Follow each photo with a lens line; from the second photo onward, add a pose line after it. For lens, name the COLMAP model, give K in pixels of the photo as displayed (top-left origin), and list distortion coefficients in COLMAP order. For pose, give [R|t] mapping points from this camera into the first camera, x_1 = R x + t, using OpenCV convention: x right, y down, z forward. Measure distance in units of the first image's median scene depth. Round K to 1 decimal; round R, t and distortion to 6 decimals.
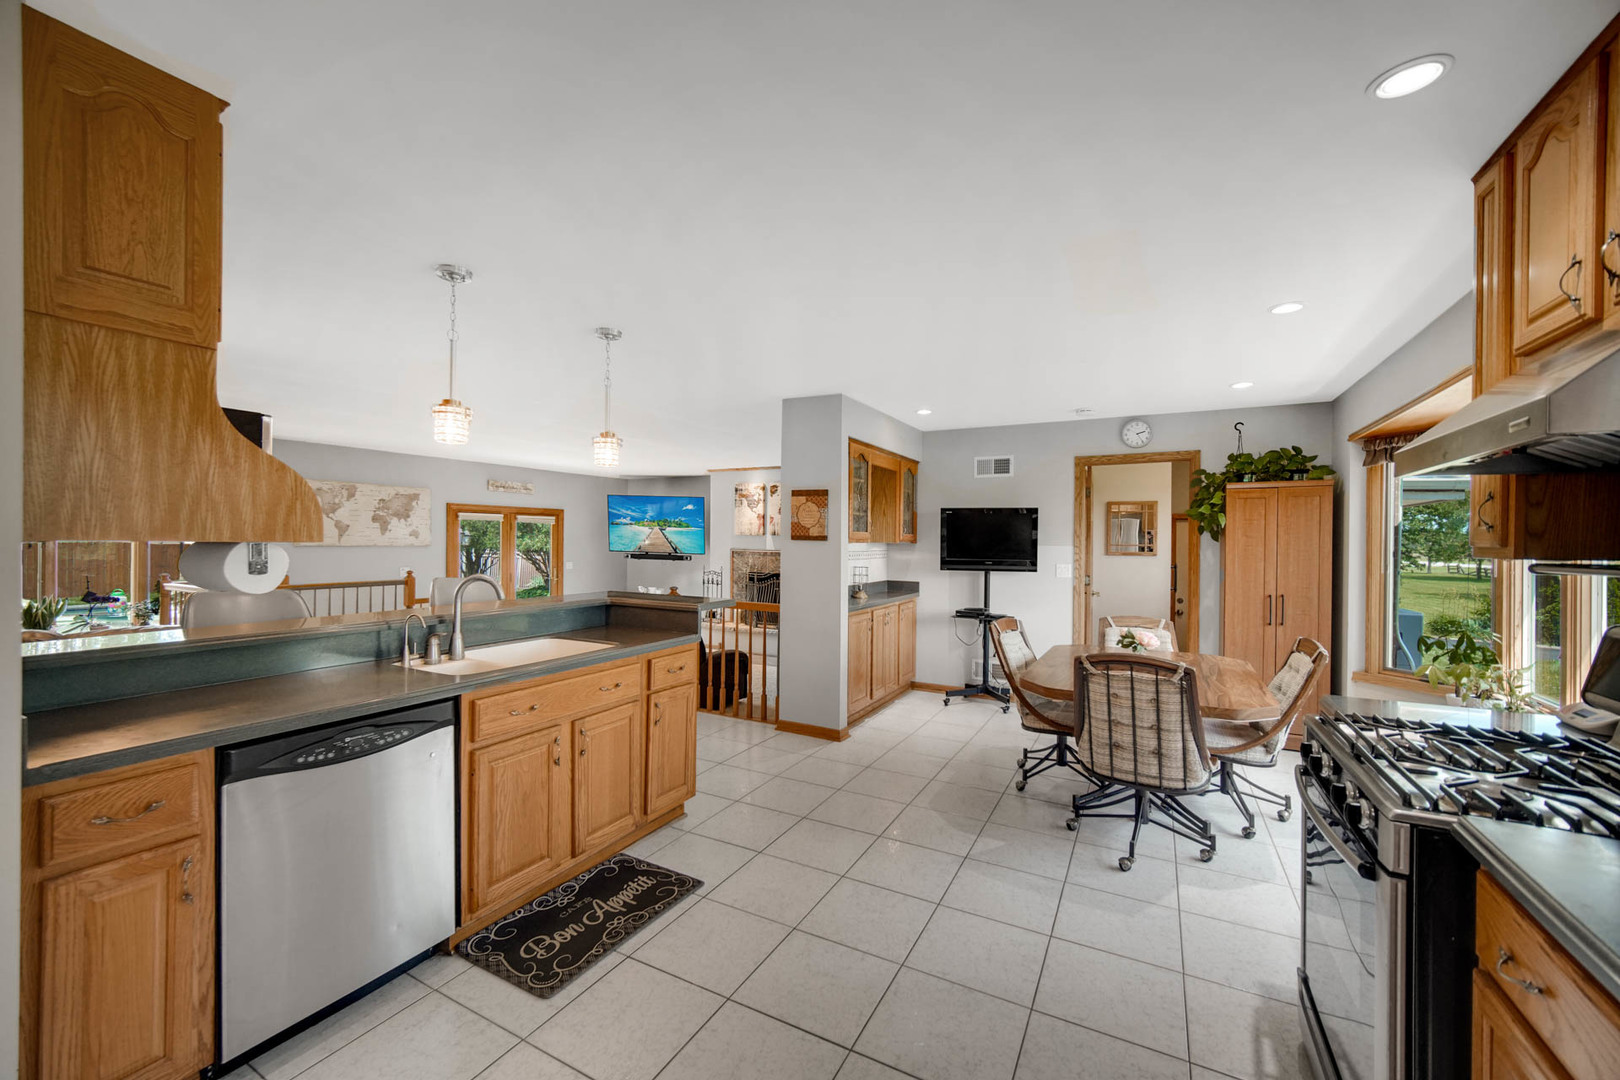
lens RADIAL K [[637.0, 0, 810.9], [0, 637.0, 541.9], [0, 0, 1]] dist [-0.002773, -0.000055]
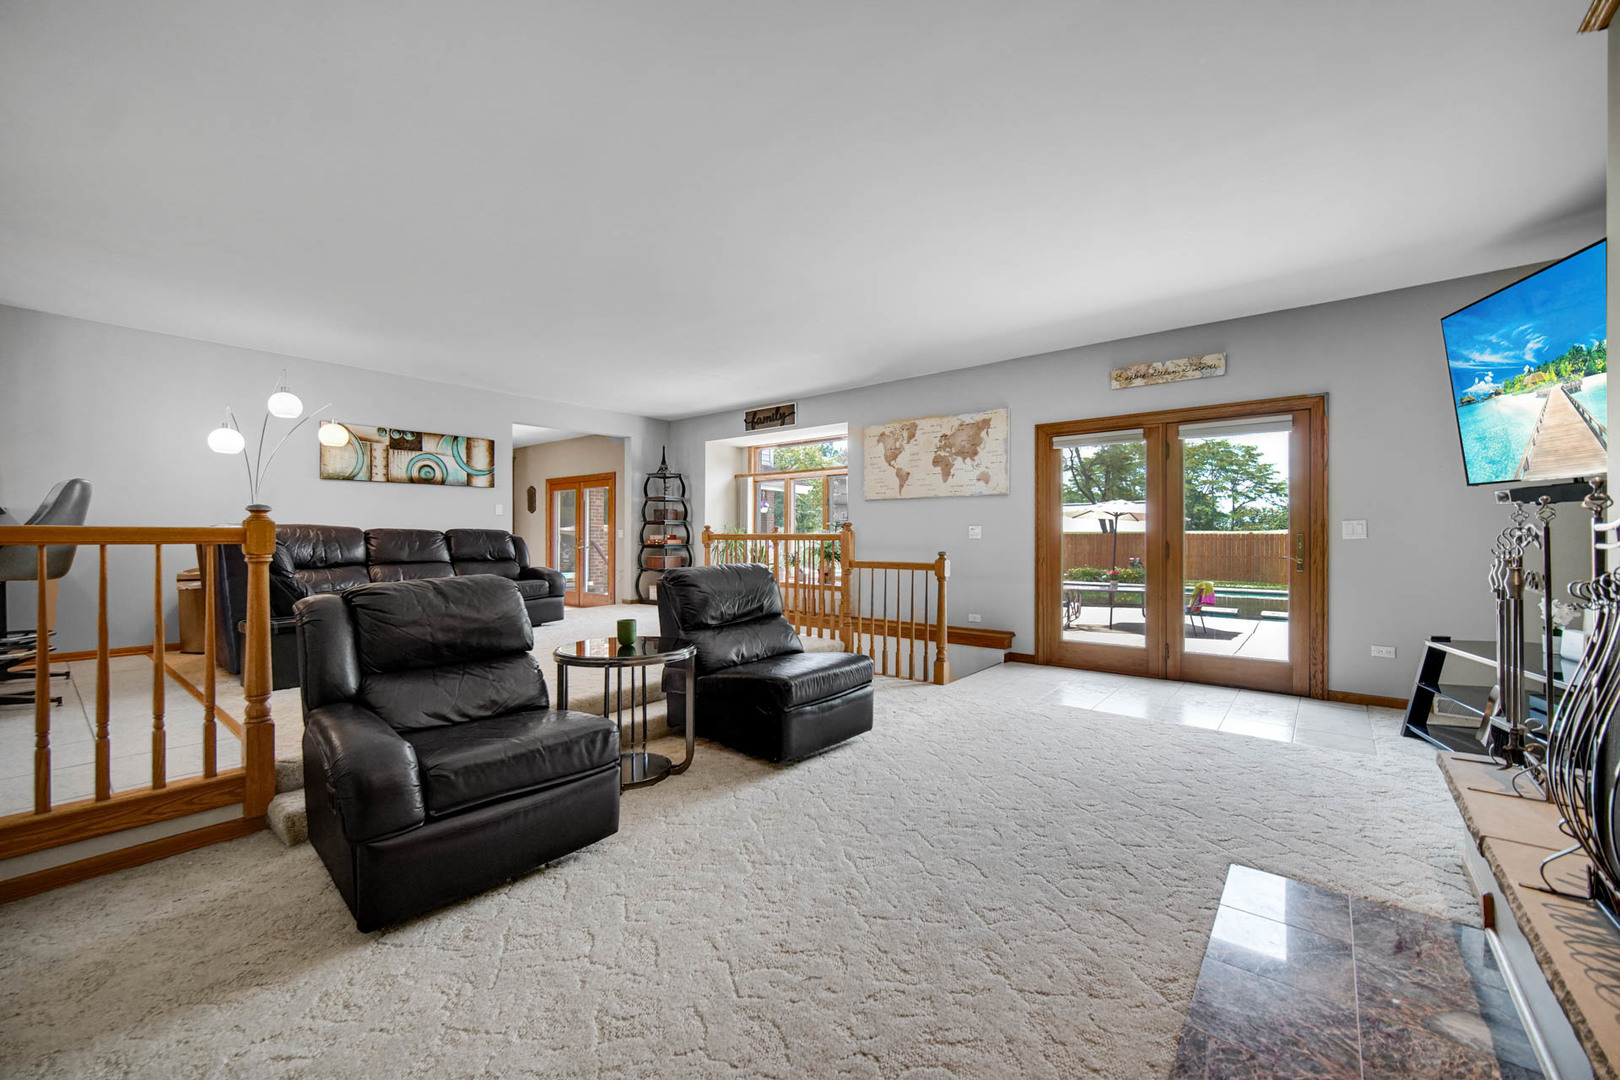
lens RADIAL K [[637.0, 0, 804.0], [0, 637.0, 534.6], [0, 0, 1]] dist [-0.002773, -0.000055]
pose [[-0.209657, -0.011662, -0.977705, 0.077699], [-0.005731, 0.999926, -0.010698, 0.050160], [0.977758, 0.003360, -0.209709, 0.842262]]
